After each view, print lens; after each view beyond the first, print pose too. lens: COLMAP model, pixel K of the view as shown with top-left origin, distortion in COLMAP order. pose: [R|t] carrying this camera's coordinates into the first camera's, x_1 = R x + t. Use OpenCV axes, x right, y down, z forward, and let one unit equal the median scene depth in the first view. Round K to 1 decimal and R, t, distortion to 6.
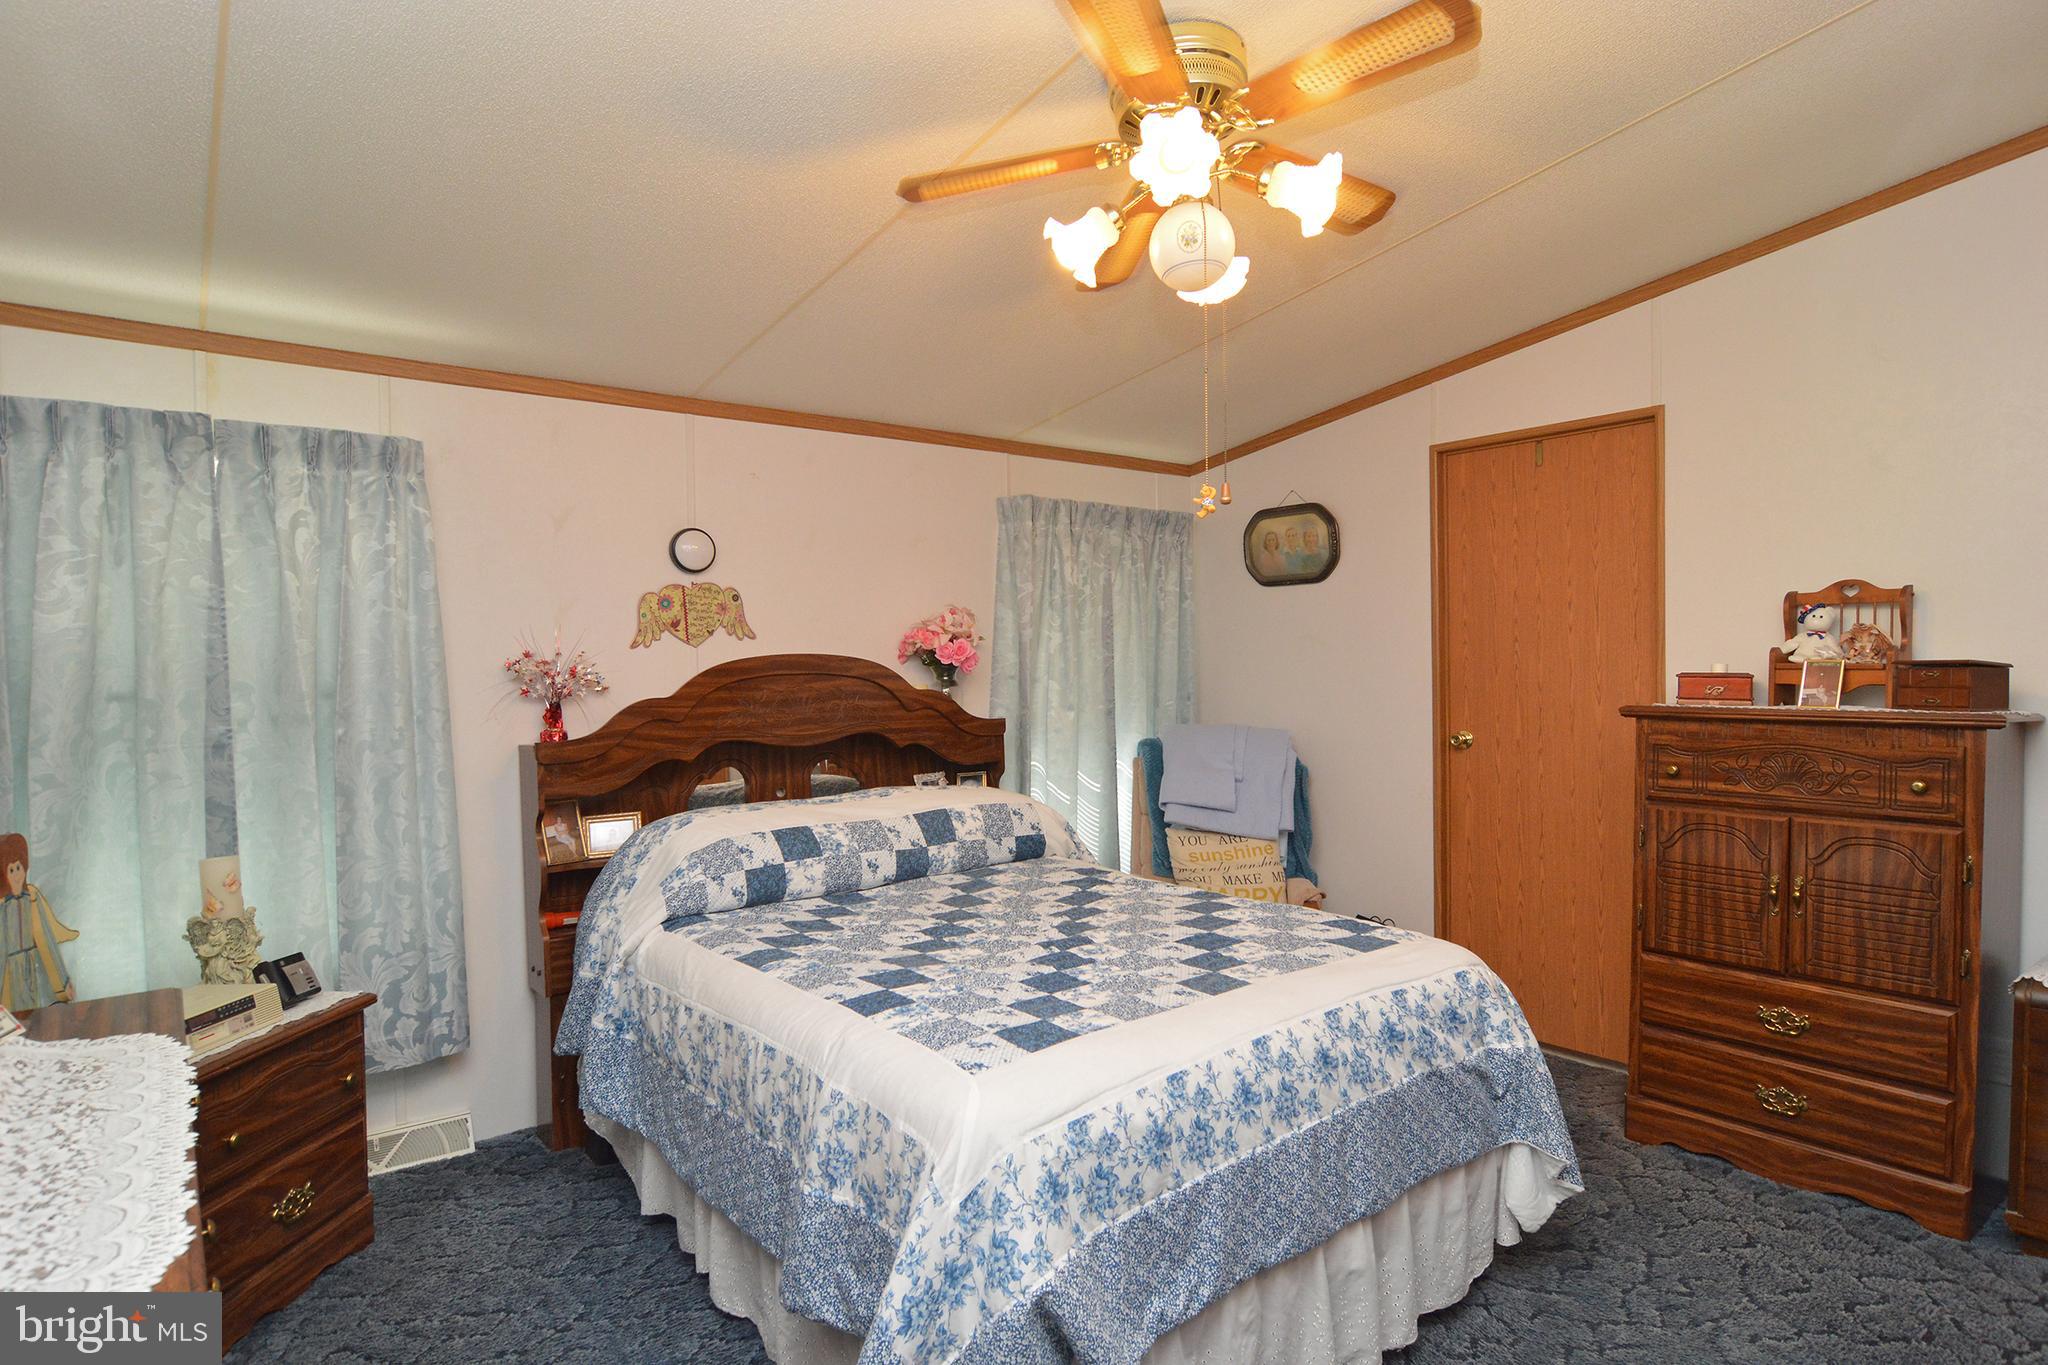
lens RADIAL K [[1114.5, 0, 1034.0], [0, 1114.5, 687.5], [0, 0, 1]] dist [-0.007347, -0.010412]
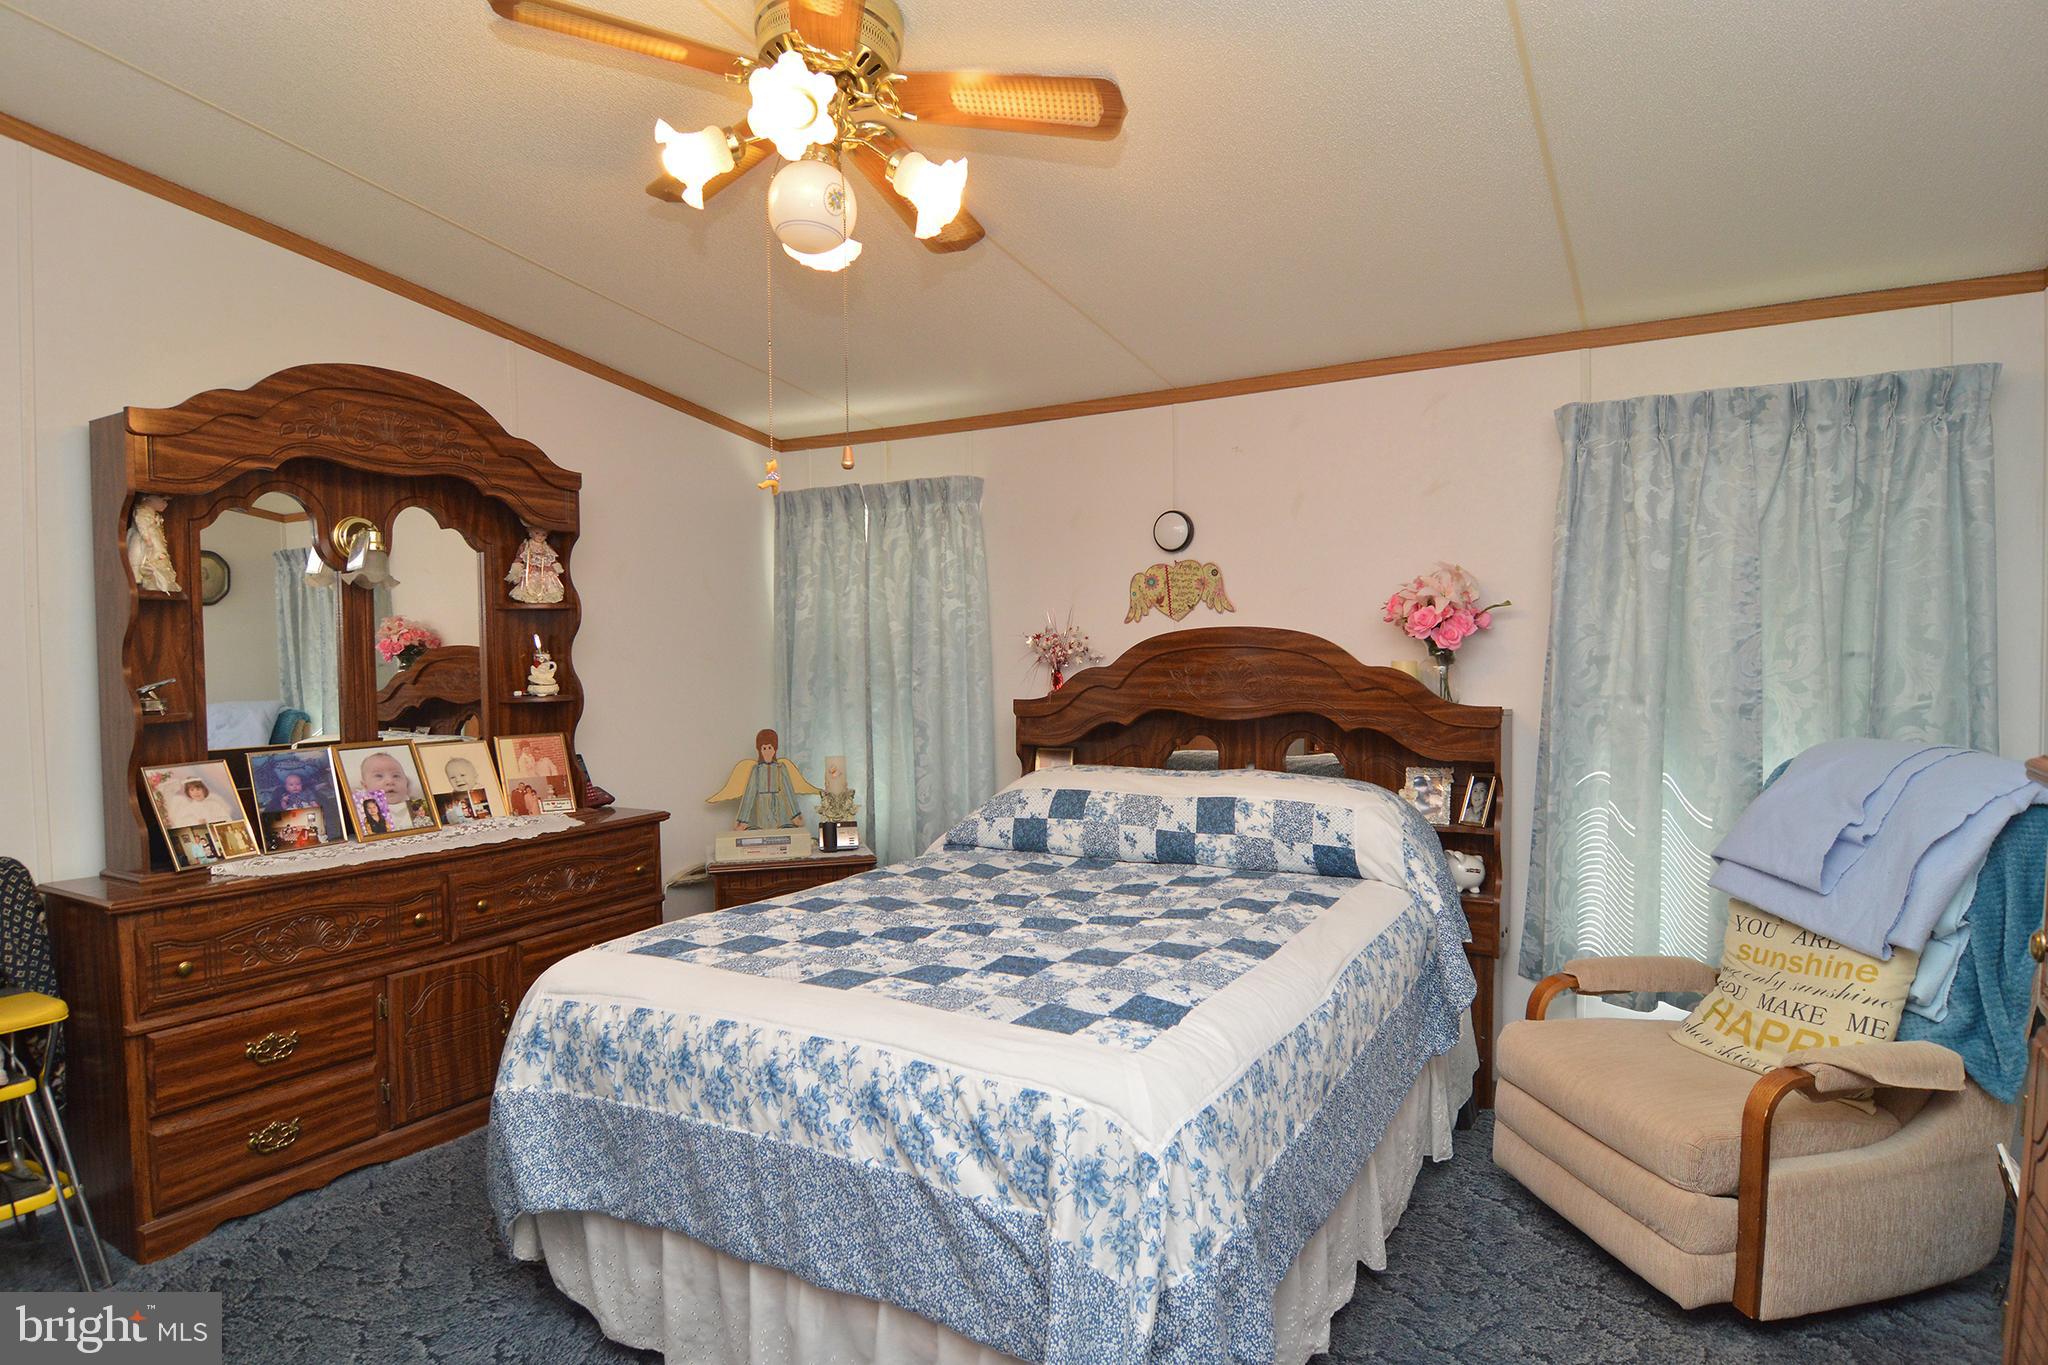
lens RADIAL K [[1114.5, 0, 1034.0], [0, 1114.5, 687.5], [0, 0, 1]] dist [-0.007347, -0.010412]
pose [[0.360895, 0.043999, -0.931568, 0.754223], [-0.014612, 0.999031, 0.041524, -0.017237], [0.932492, -0.001373, 0.361188, 0.557269]]
